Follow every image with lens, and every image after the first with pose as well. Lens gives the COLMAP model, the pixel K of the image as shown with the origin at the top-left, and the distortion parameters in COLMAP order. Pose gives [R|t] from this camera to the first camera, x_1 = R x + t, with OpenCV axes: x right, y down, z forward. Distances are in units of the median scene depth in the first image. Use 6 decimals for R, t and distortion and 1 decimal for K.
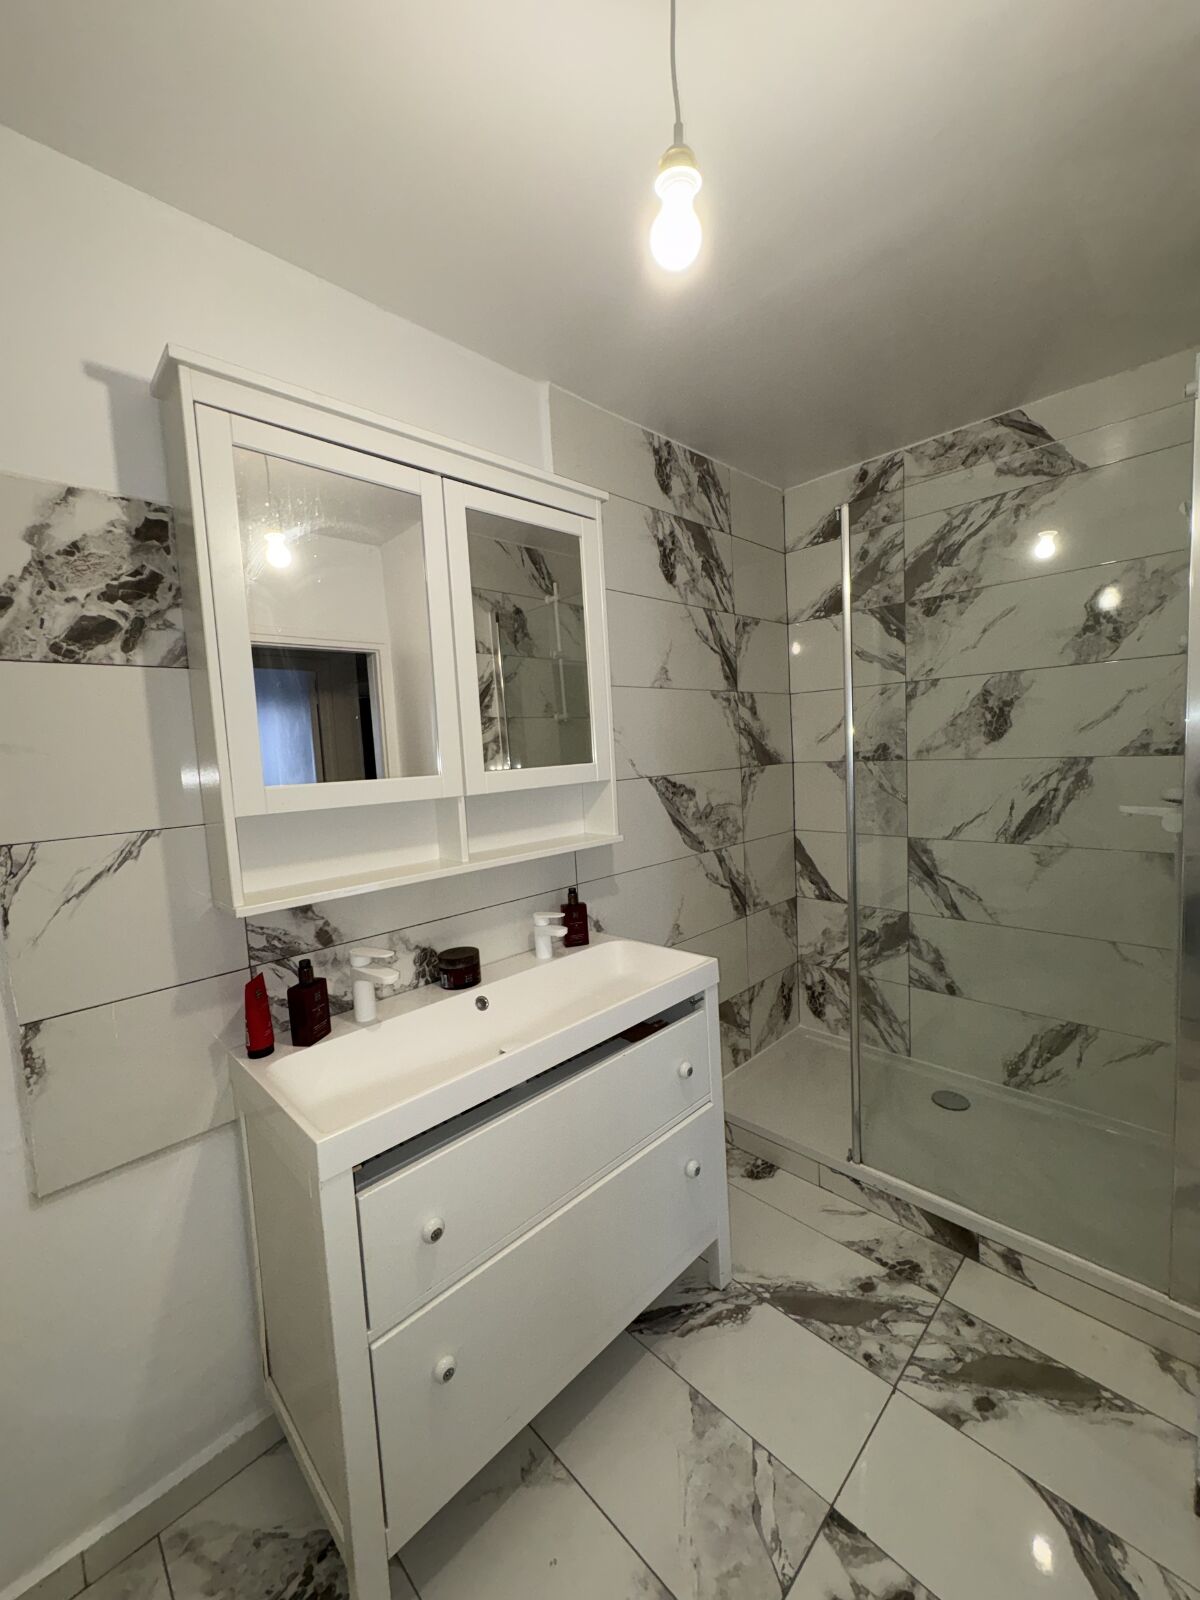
lens RADIAL K [[637.7, 0, 598.9], [0, 637.7, 799.8], [0, 0, 1]] dist [-0.001467, 0.000142]
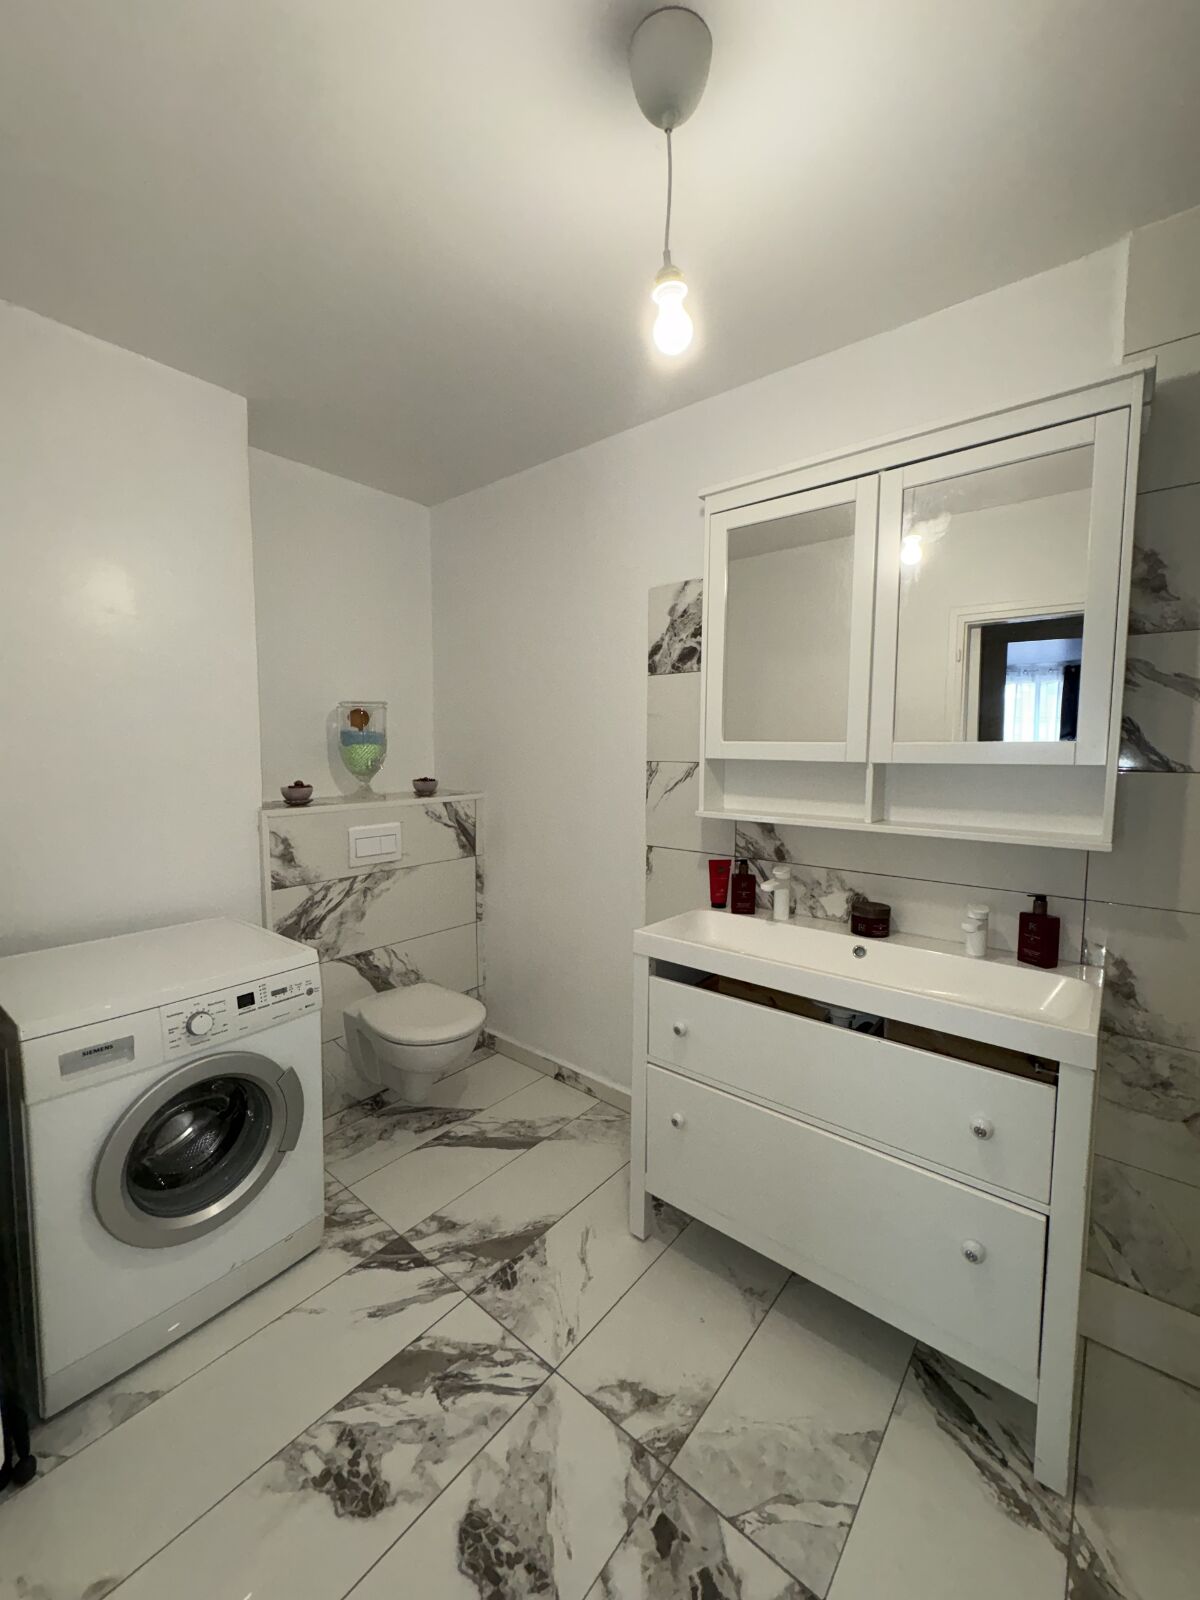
lens RADIAL K [[637.7, 0, 598.2], [0, 637.7, 795.9], [0, 0, 1]] dist [-0.001467, 0.000142]
pose [[0.099043, 0.135048, -0.985876, 1.035499], [-0.085452, 0.988242, 0.126787, -0.062079], [0.991407, 0.071687, 0.109419, 0.516638]]
